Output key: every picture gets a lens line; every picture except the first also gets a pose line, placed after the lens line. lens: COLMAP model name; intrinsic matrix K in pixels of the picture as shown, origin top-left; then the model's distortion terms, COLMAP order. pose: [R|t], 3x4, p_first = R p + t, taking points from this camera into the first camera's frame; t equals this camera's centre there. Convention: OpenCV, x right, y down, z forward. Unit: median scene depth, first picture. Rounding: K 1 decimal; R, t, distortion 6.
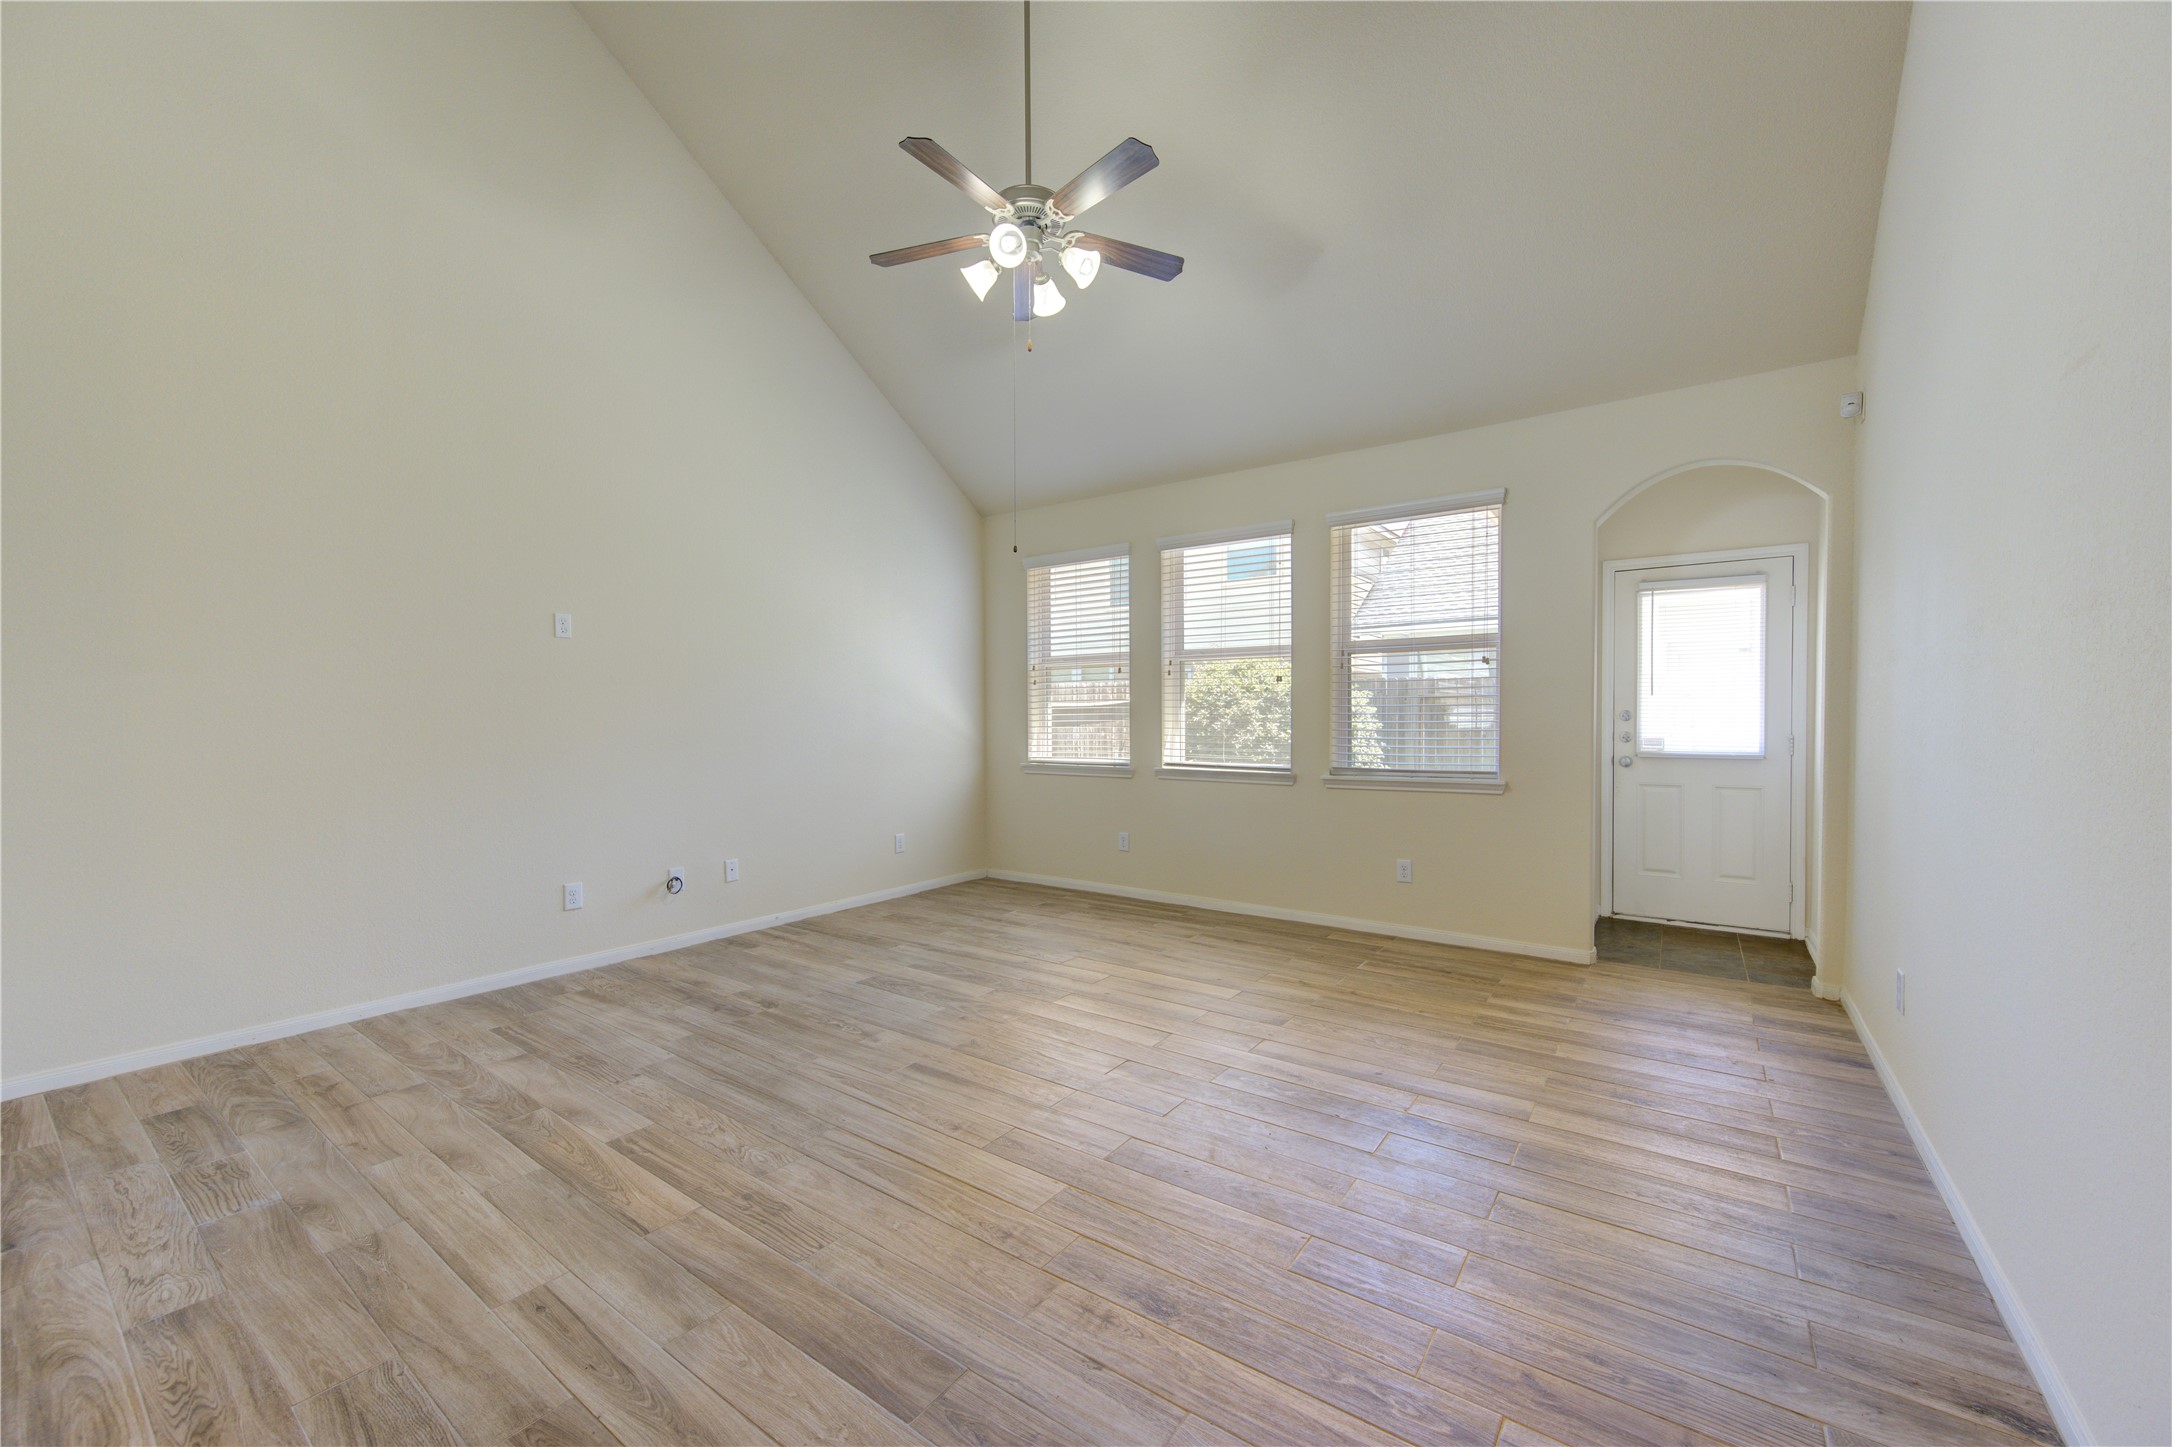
lens RADIAL K [[834.9, 0, 1105.7], [0, 834.9, 735.1], [0, 0, 1]] dist [0.001051, -0.004261]
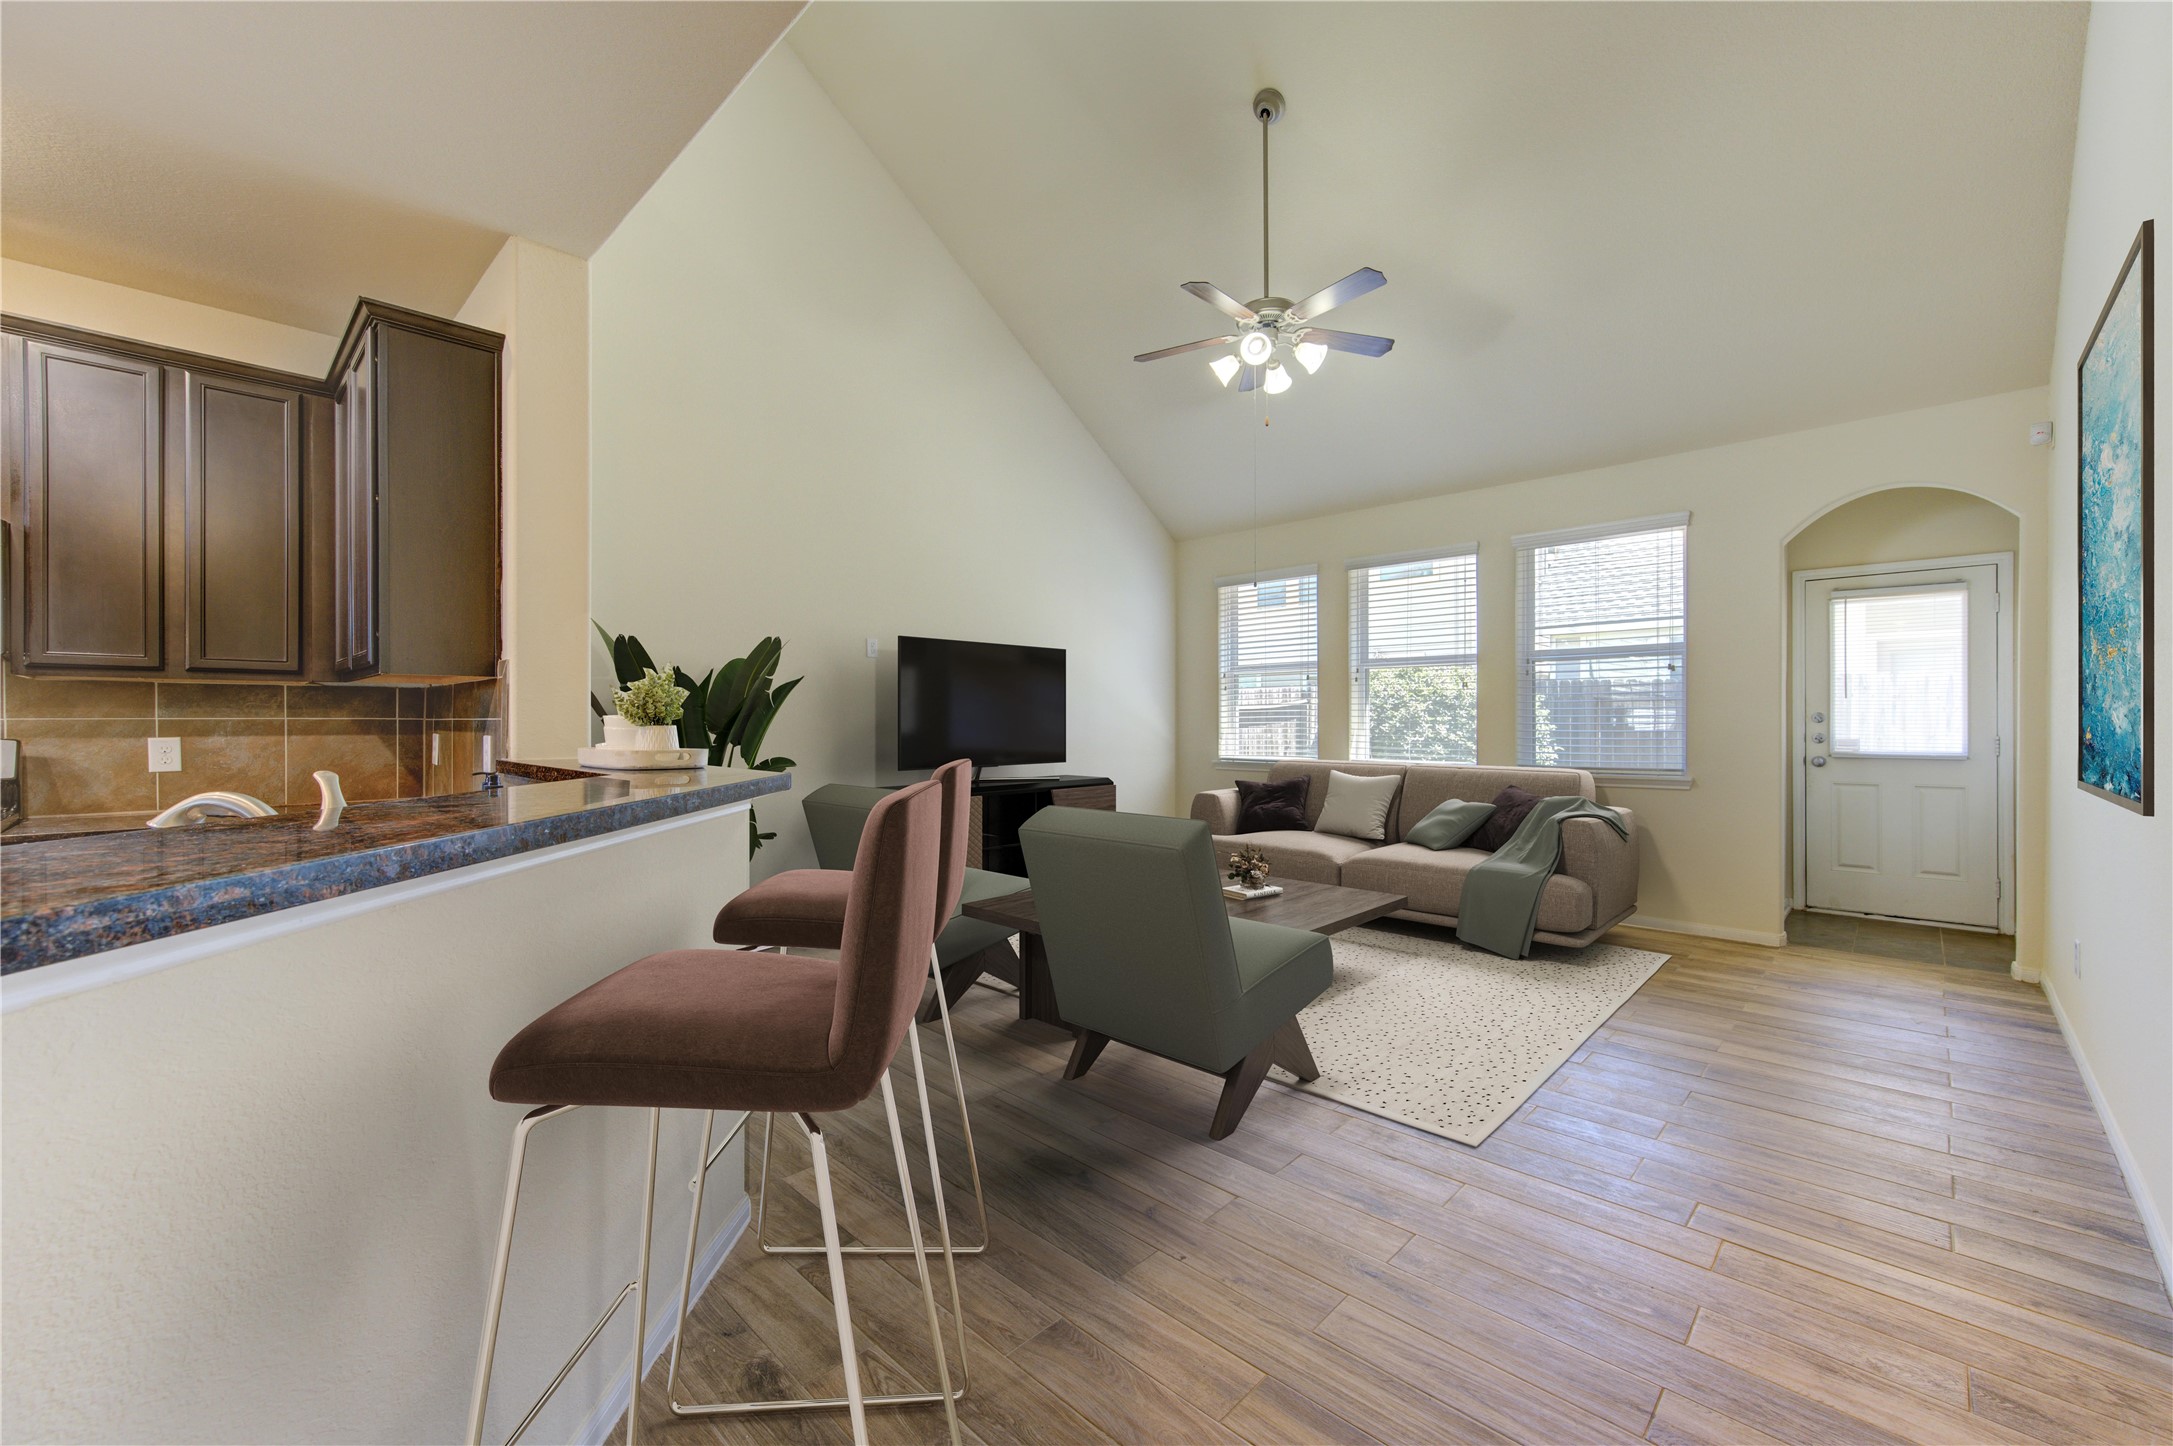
lens RADIAL K [[865.2, 0, 1074.6], [0, 865.2, 723.5], [0, 0, 1]] dist [0.000721, -0.000161]
pose [[0.985559, 0.000086, -0.169330, -0.129823], [-0.002846, 0.999867, -0.016057, 0.004859], [0.169306, 0.016307, 0.985429, -0.262602]]
